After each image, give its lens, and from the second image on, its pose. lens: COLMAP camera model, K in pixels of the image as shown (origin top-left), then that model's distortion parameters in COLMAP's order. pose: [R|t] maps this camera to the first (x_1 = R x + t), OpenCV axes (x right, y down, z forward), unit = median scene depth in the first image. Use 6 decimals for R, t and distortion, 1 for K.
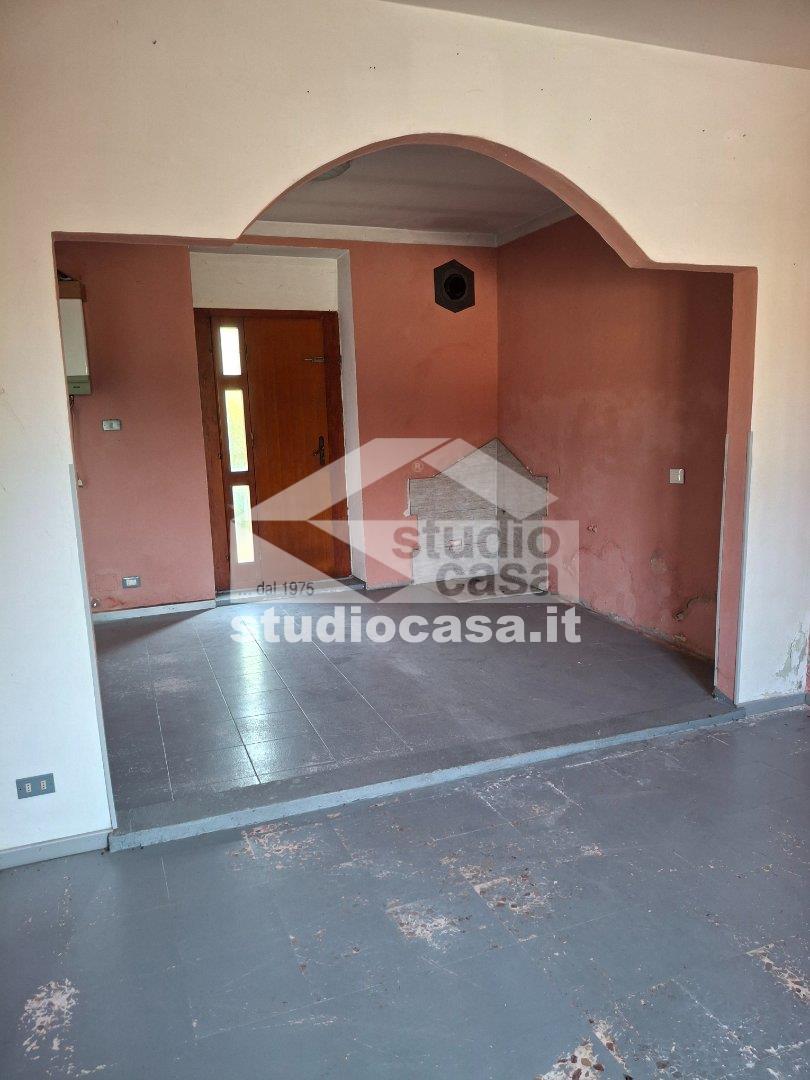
lens RADIAL K [[787.7, 0, 402.1], [0, 787.7, 541.2], [0, 0, 1]] dist [0.062761, -0.100429]
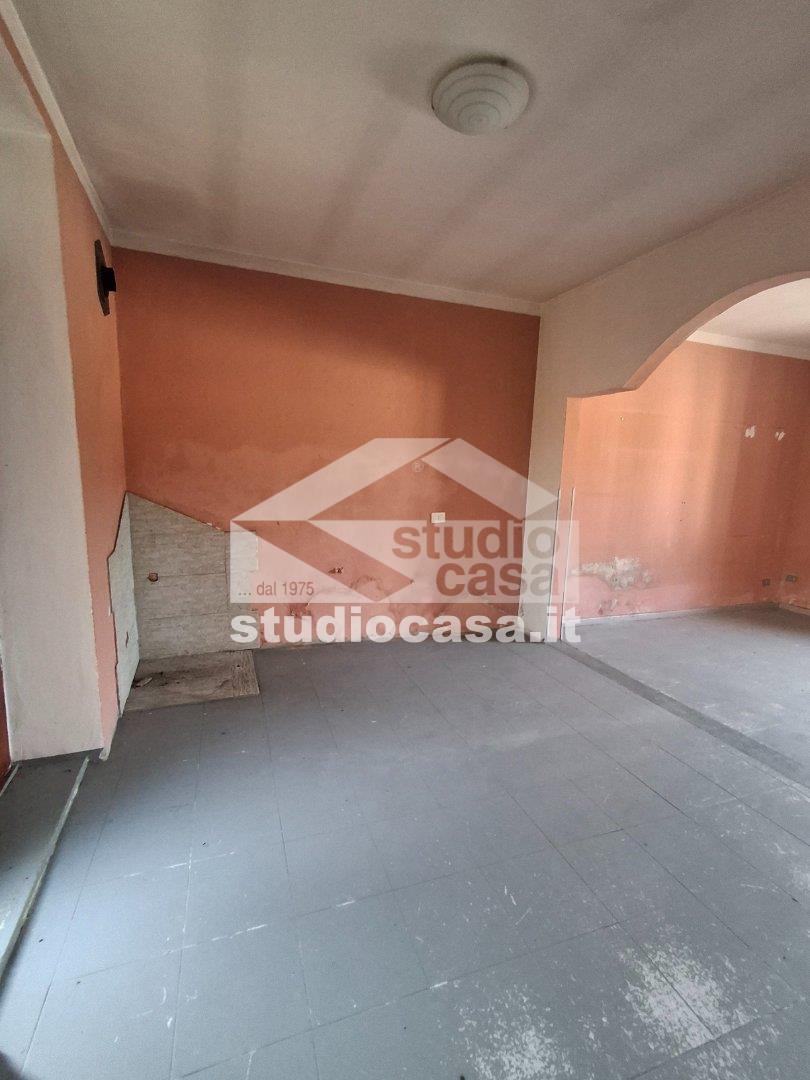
lens RADIAL K [[491.4, 0, 411.4], [0, 491.4, 537.2], [0, 0, 1]] dist [-0.000962, 0.006118]
pose [[0.008798, -0.115720, 0.993243, -0.558040], [0.126609, 0.985416, 0.113687, -0.161752], [-0.991914, 0.124753, 0.023321, 1.104936]]
